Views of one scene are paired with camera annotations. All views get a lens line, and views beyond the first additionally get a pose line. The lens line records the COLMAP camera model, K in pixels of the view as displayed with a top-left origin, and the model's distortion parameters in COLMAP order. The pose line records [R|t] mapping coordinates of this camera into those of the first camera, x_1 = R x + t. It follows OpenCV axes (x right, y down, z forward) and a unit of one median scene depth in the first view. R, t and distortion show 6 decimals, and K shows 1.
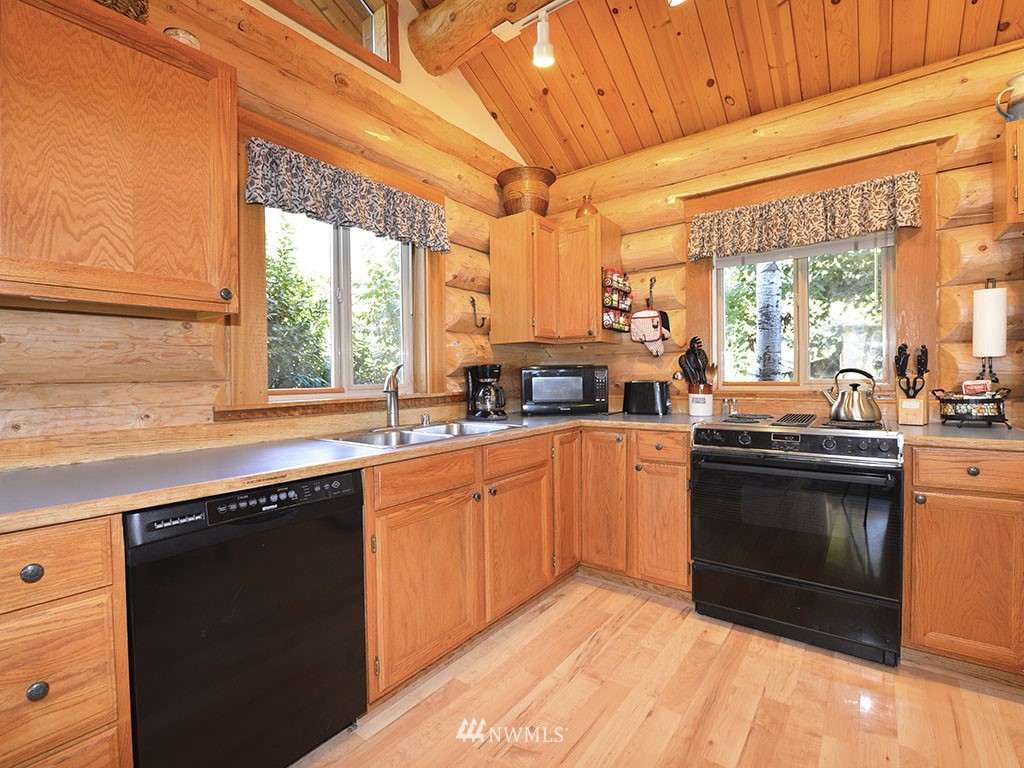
lens RADIAL K [[479.3, 0, 511.7], [0, 479.3, 383.5], [0, 0, 1]] dist [-0.017879, -0.000698]
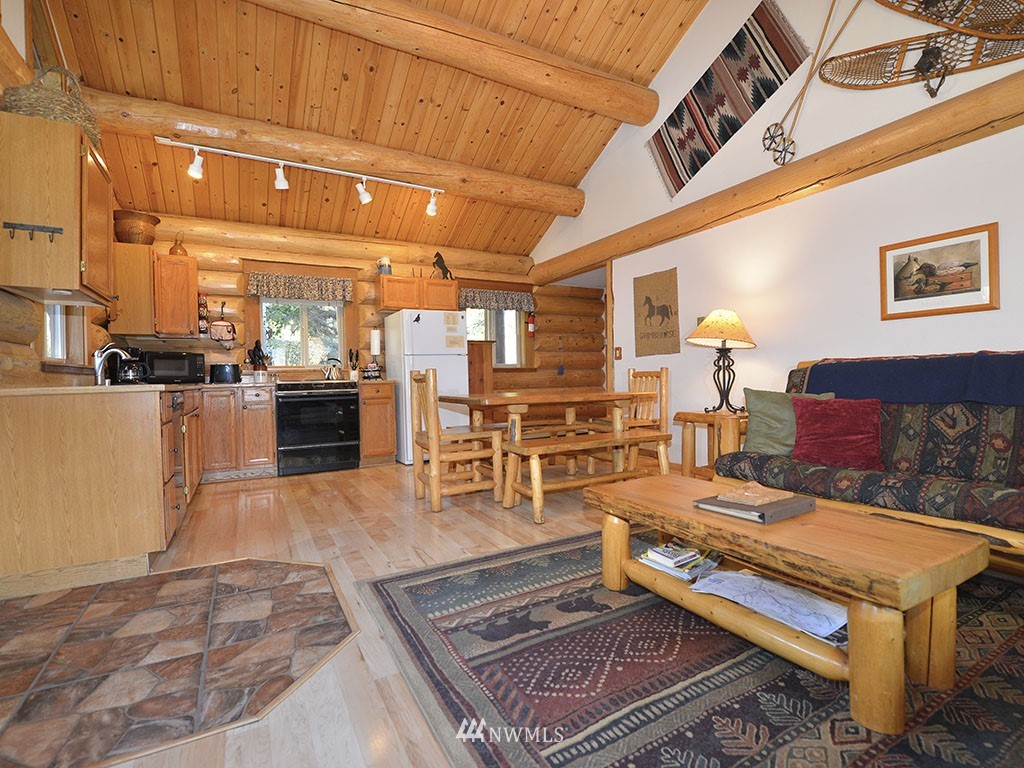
lens RADIAL K [[479.3, 0, 511.8], [0, 479.3, 382.5], [0, 0, 1]] dist [-0.017879, -0.000698]
pose [[0.403279, -0.005613, 0.915060, -0.929235], [0.028888, 0.999561, -0.006600, 0.110461], [-0.914621, 0.029096, 0.403264, -0.644541]]
